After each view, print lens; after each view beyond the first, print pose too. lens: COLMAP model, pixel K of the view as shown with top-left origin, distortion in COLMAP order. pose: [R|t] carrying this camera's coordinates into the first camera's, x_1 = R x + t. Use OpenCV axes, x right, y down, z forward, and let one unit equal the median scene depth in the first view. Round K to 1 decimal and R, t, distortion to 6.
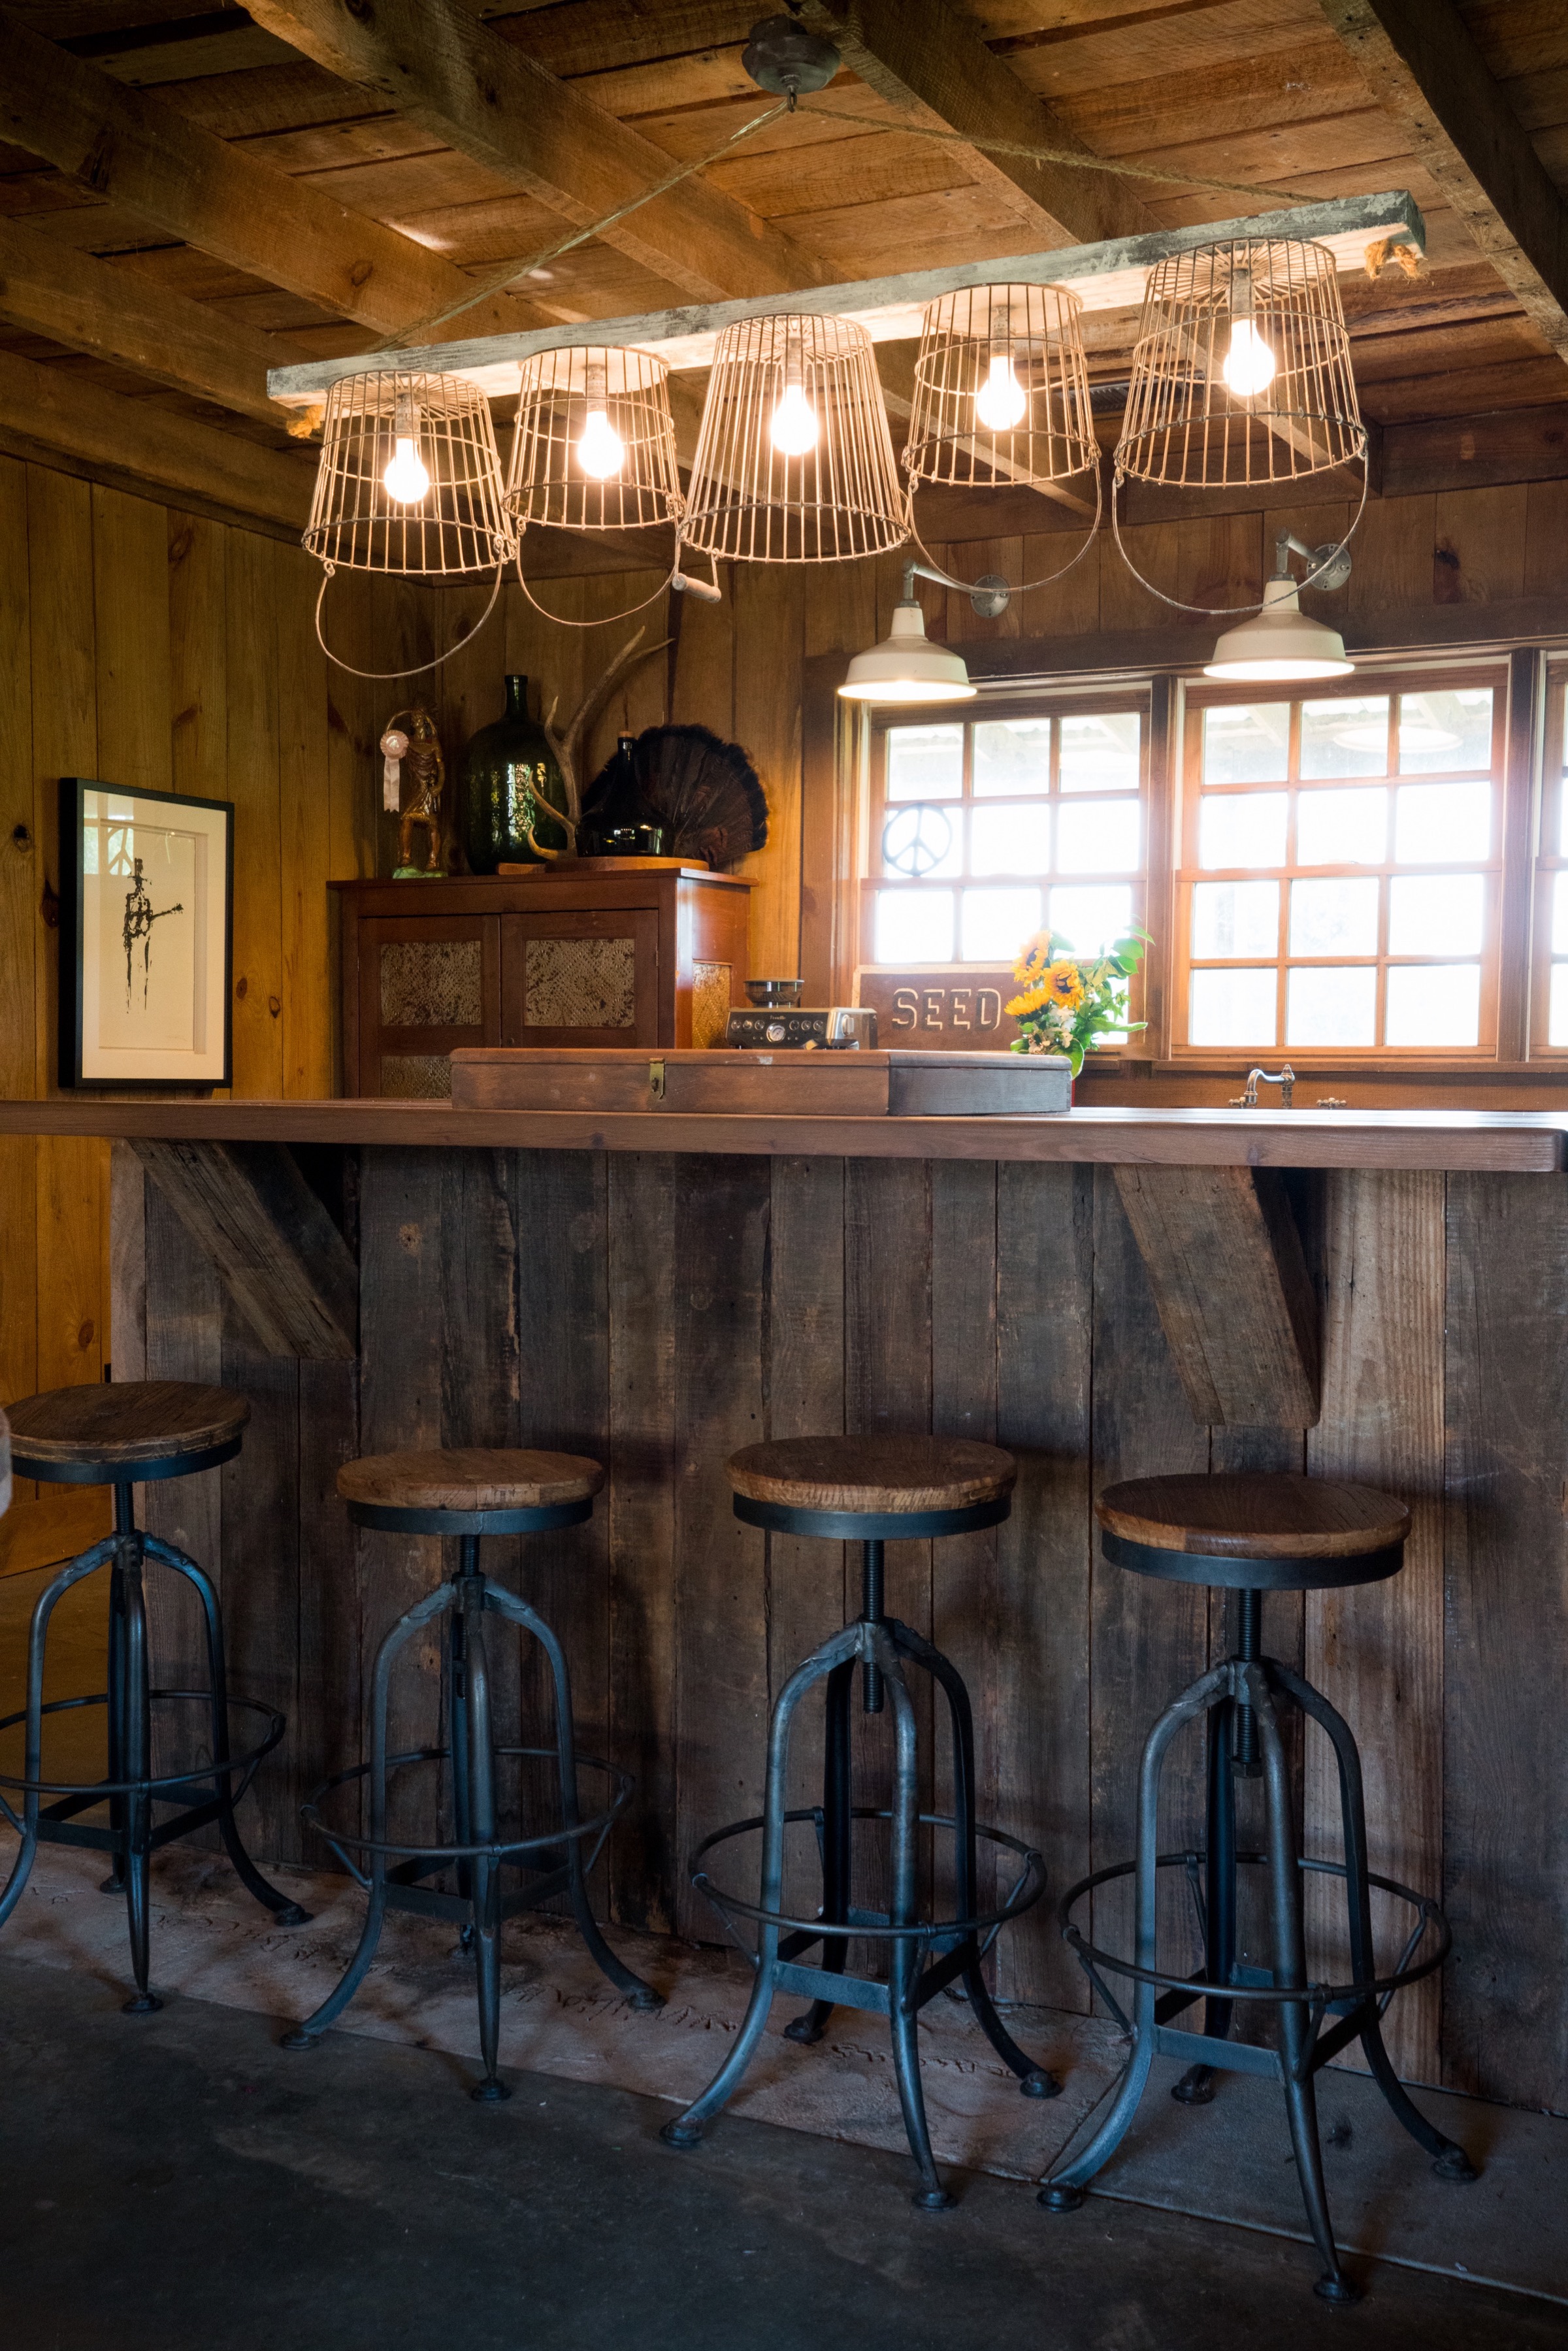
lens RADIAL K [[2573.4, 0, 737.7], [0, 2573.4, 1201.2], [0, 0, 1]] dist [0.048285, 0.000000]
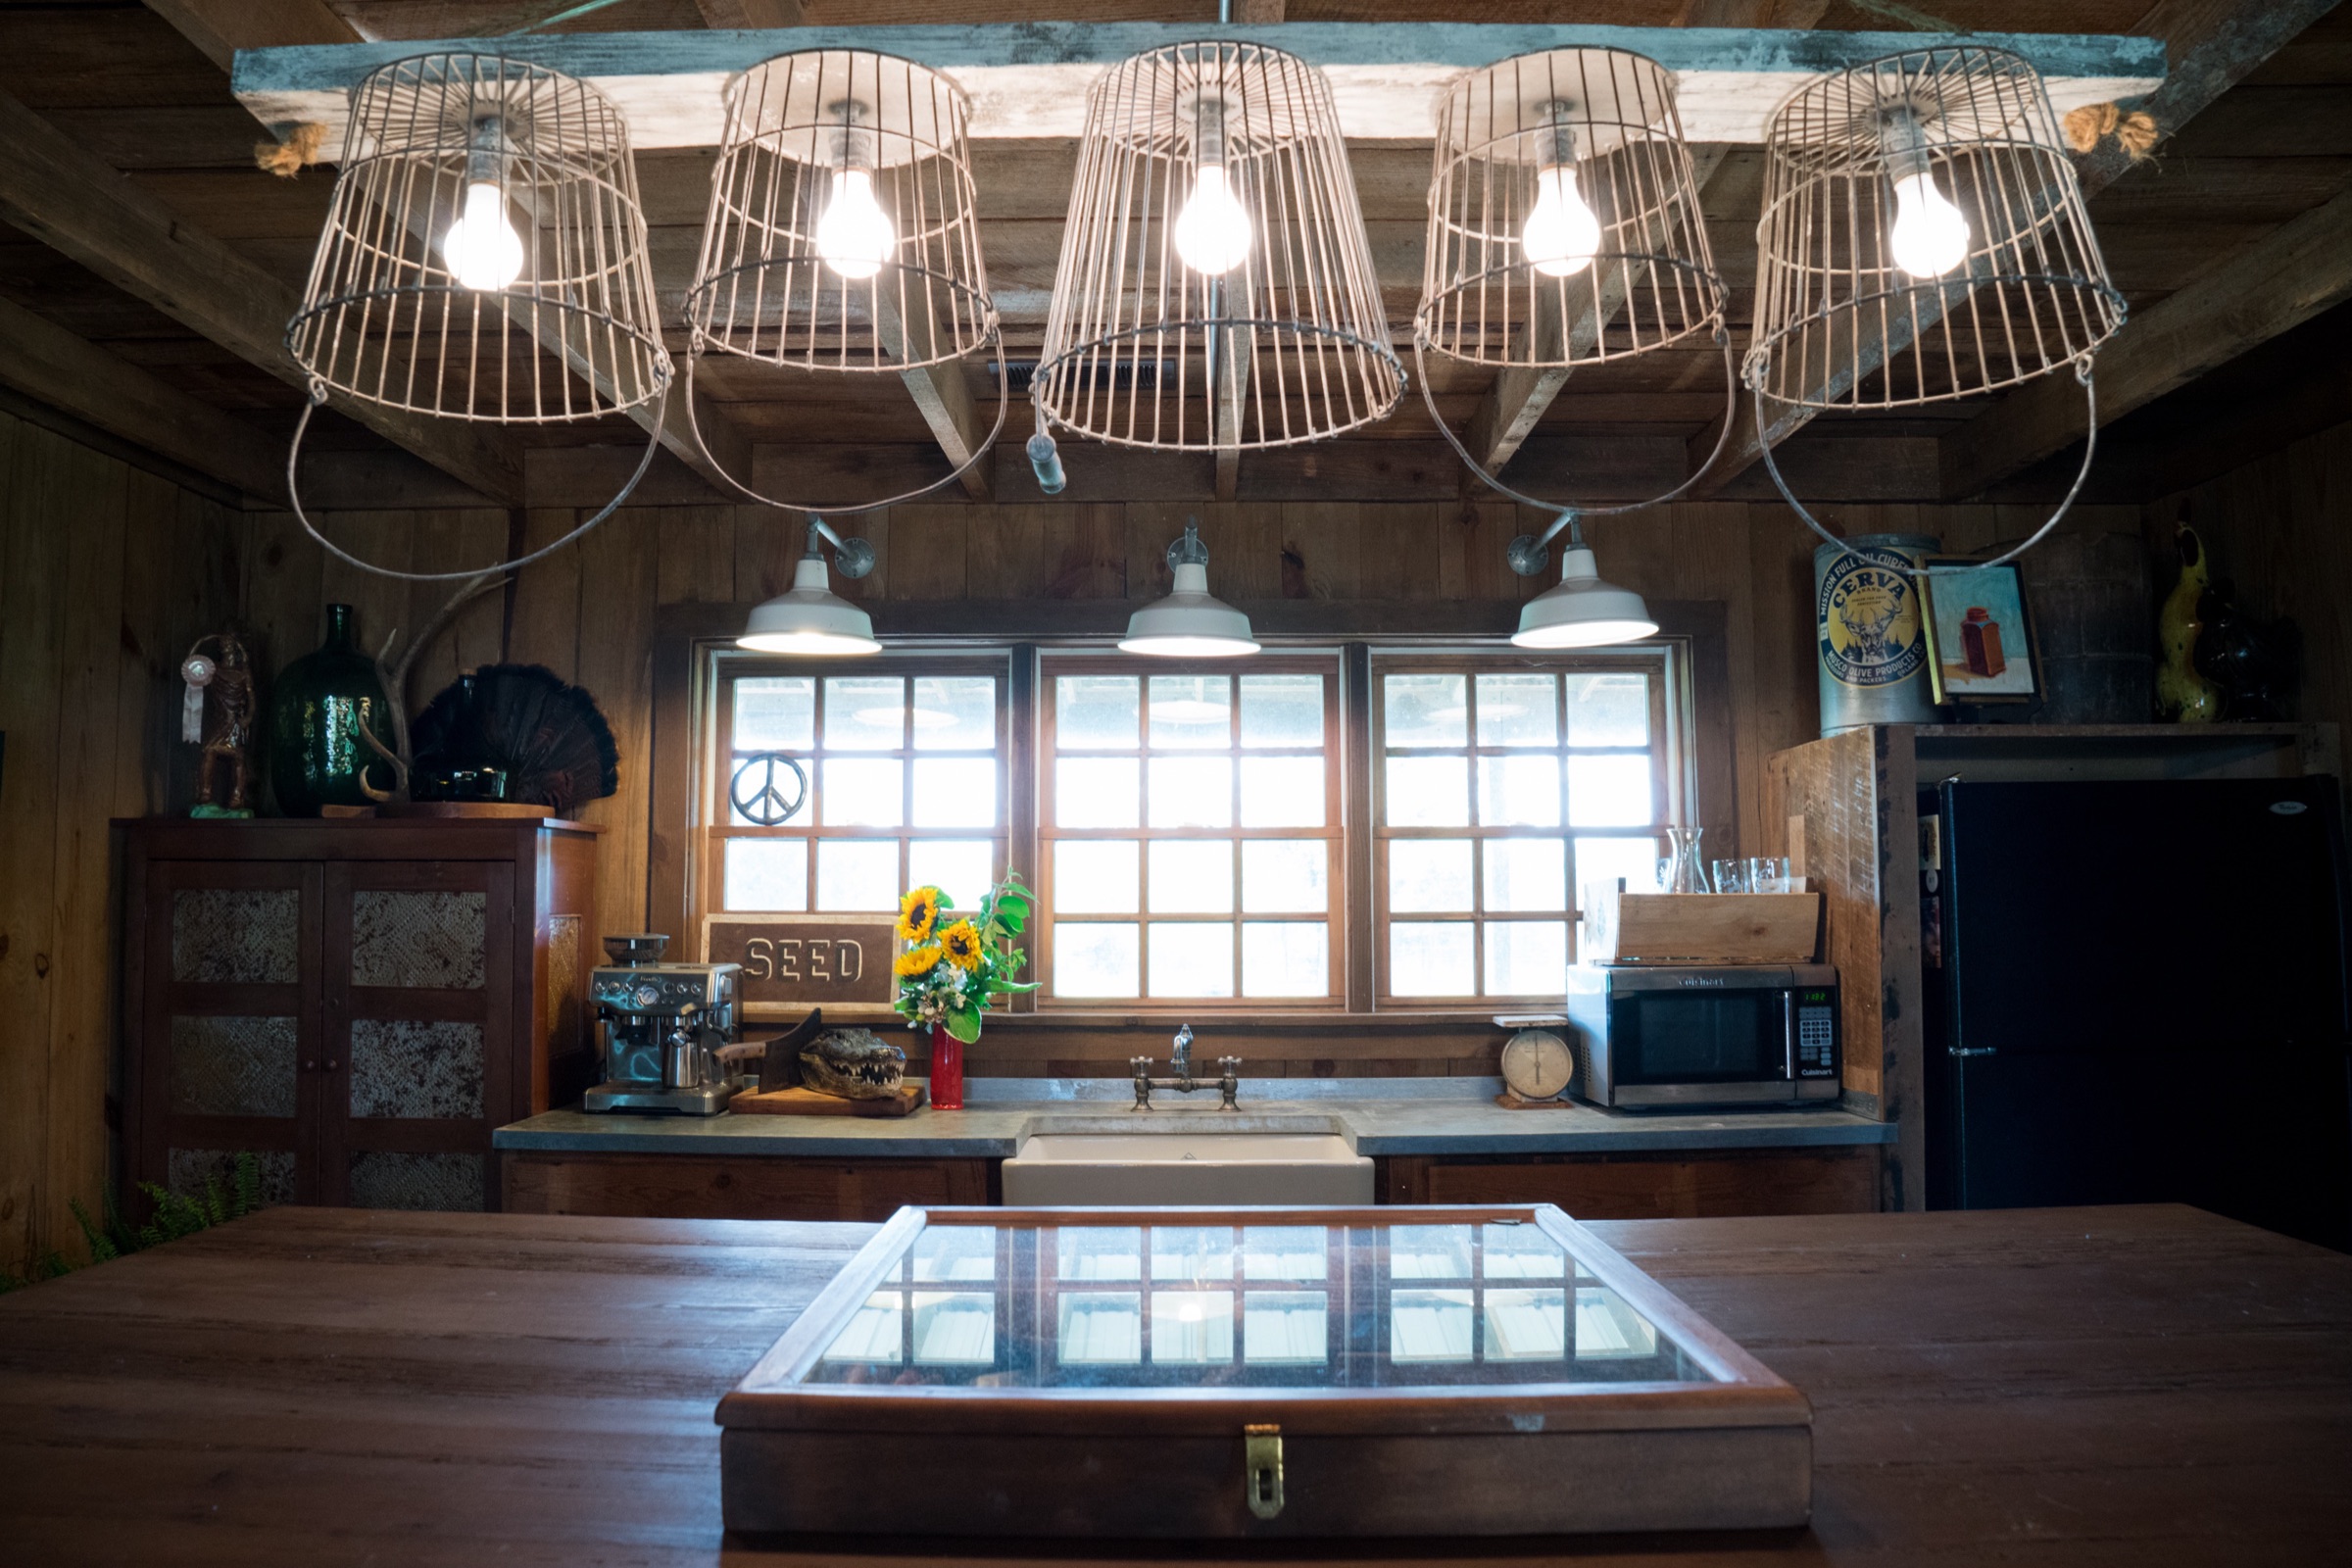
lens RADIAL K [[1681.8, 0, 1164.5], [0, 1681.8, 758.9], [0, 0, 1]] dist [-0.132737, 0.051590]
pose [[0.891154, 0.030038, 0.452705, -0.090960], [0.030496, 0.991583, -0.125826, -0.067728], [-0.452674, 0.125936, 0.882738, 0.366296]]
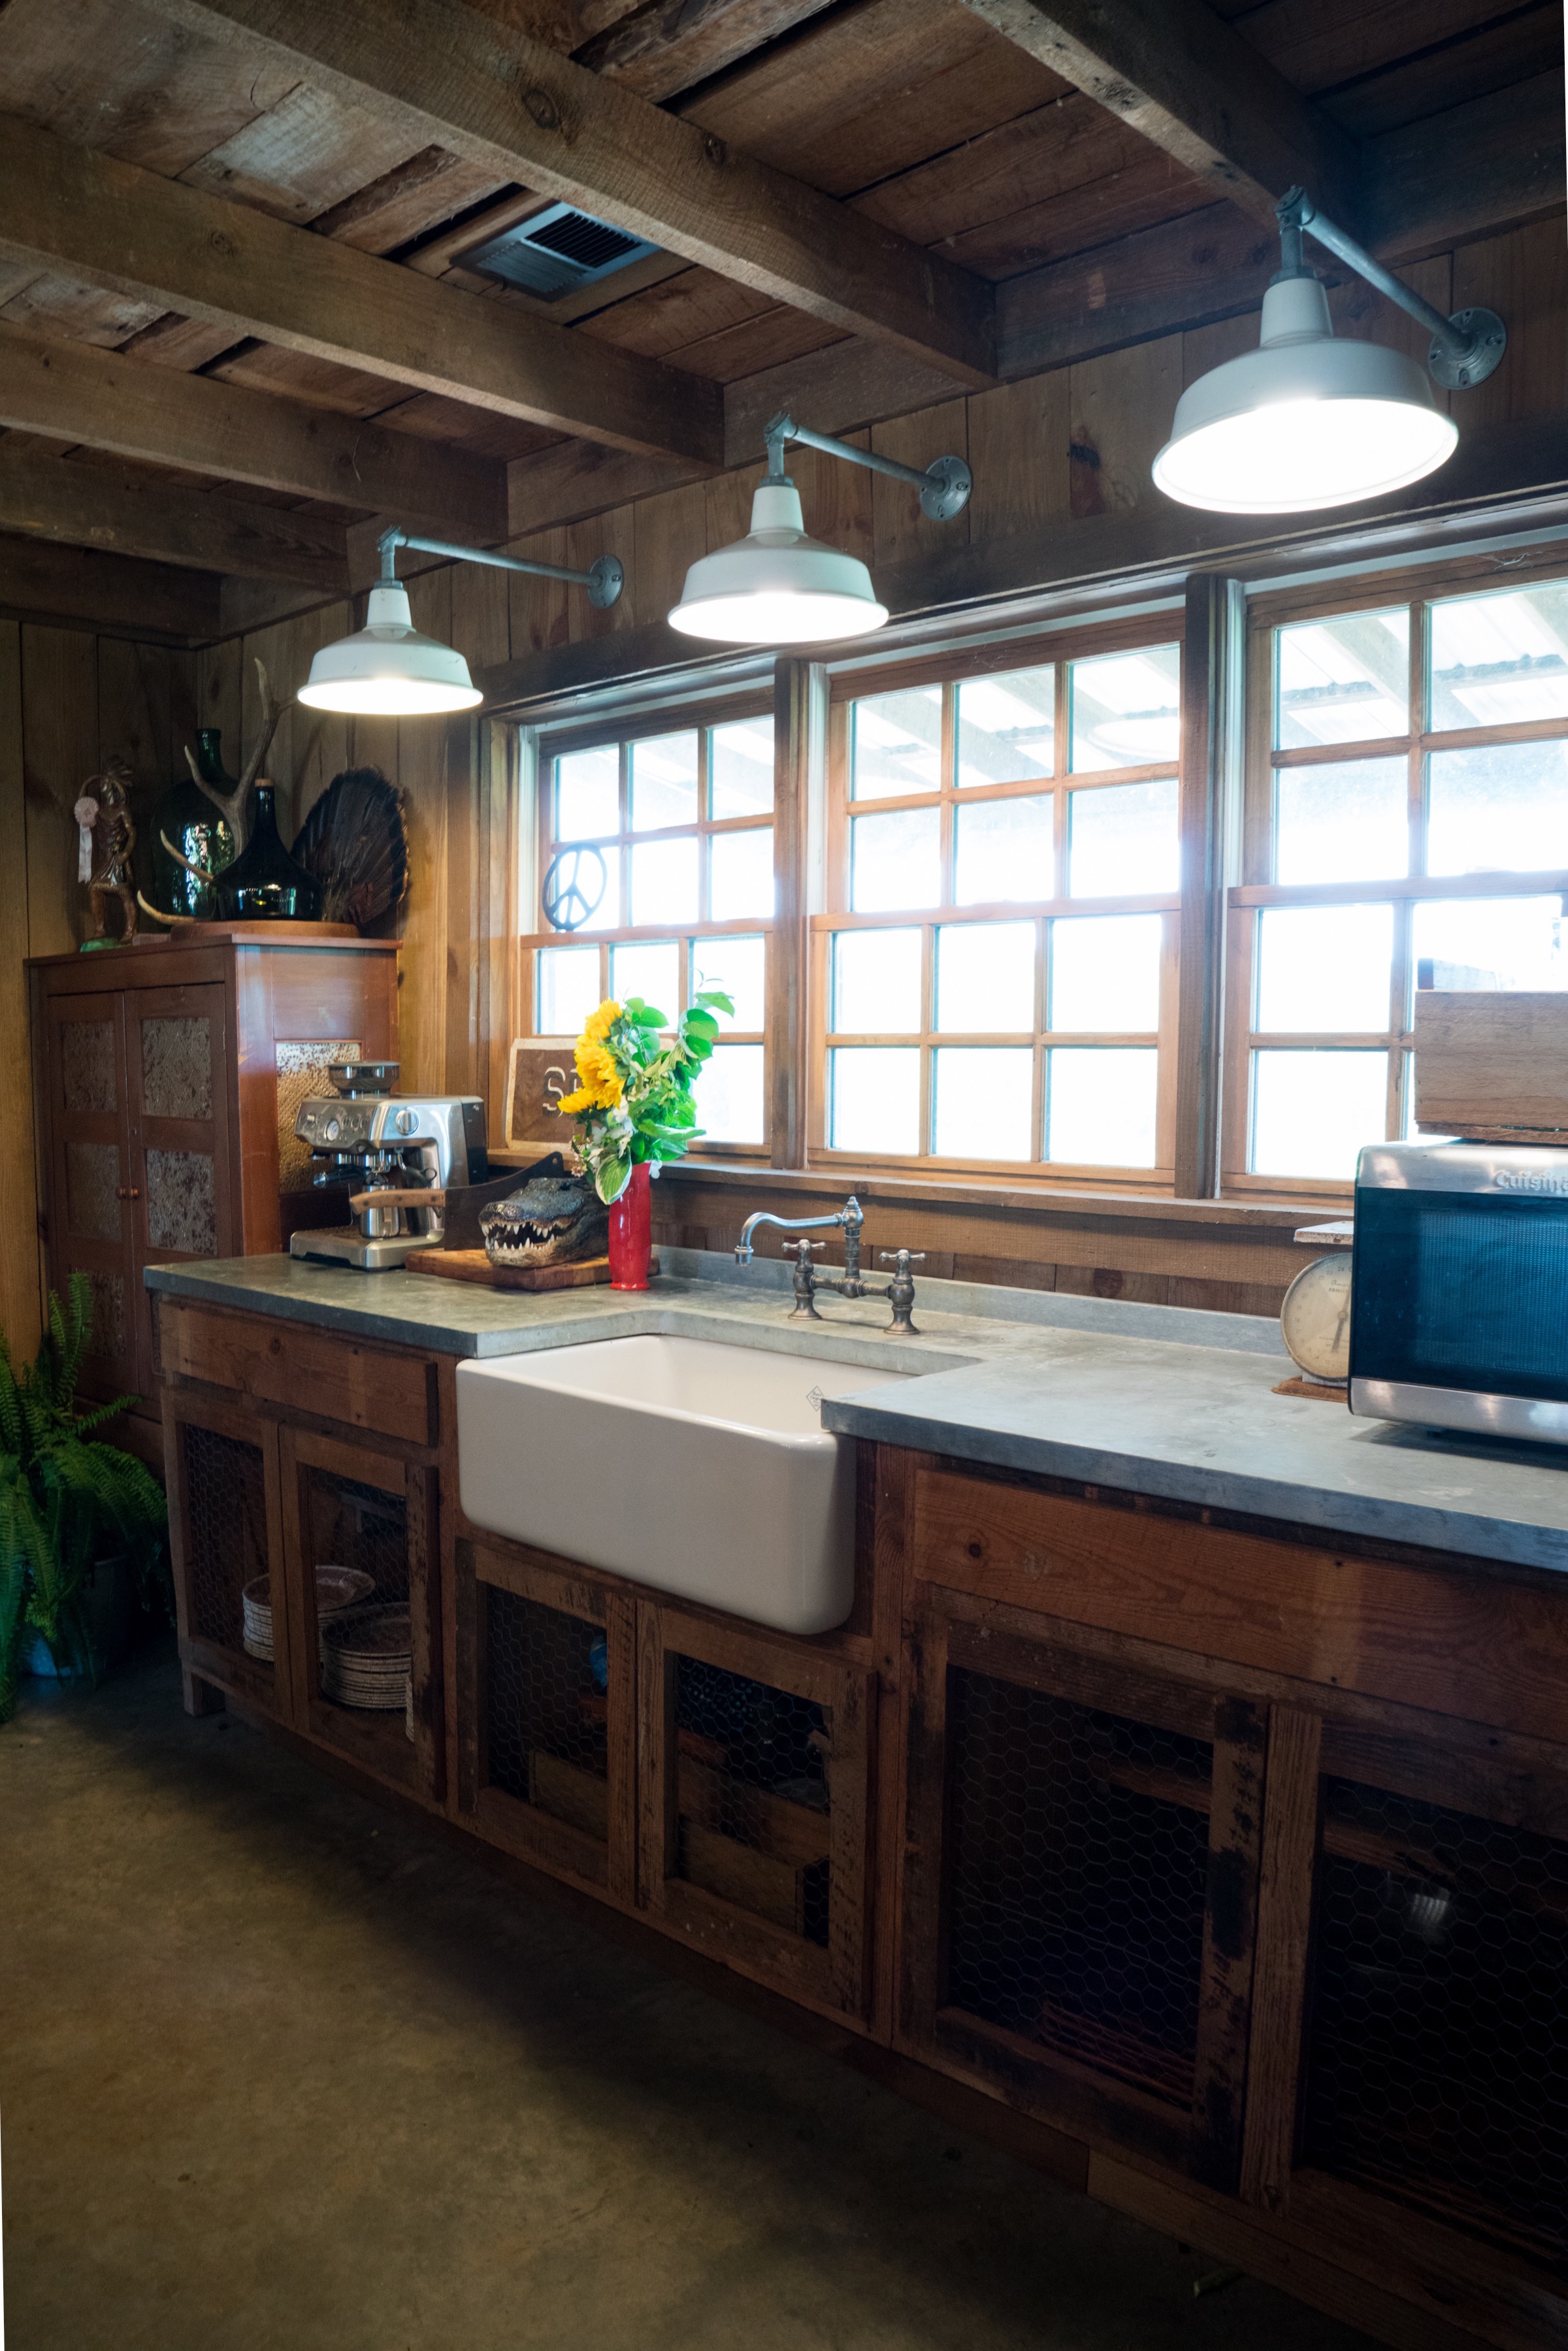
lens RADIAL K [[1681.0, 0, 763.2], [0, 1681.0, 1199.5], [0, 0, 1]] dist [-0.132737, 0.051590]
pose [[0.963761, 0.016078, -0.266283, 0.283569], [-0.005297, 0.999139, 0.041158, -0.064747], [0.266716, -0.038256, 0.963016, 0.512822]]
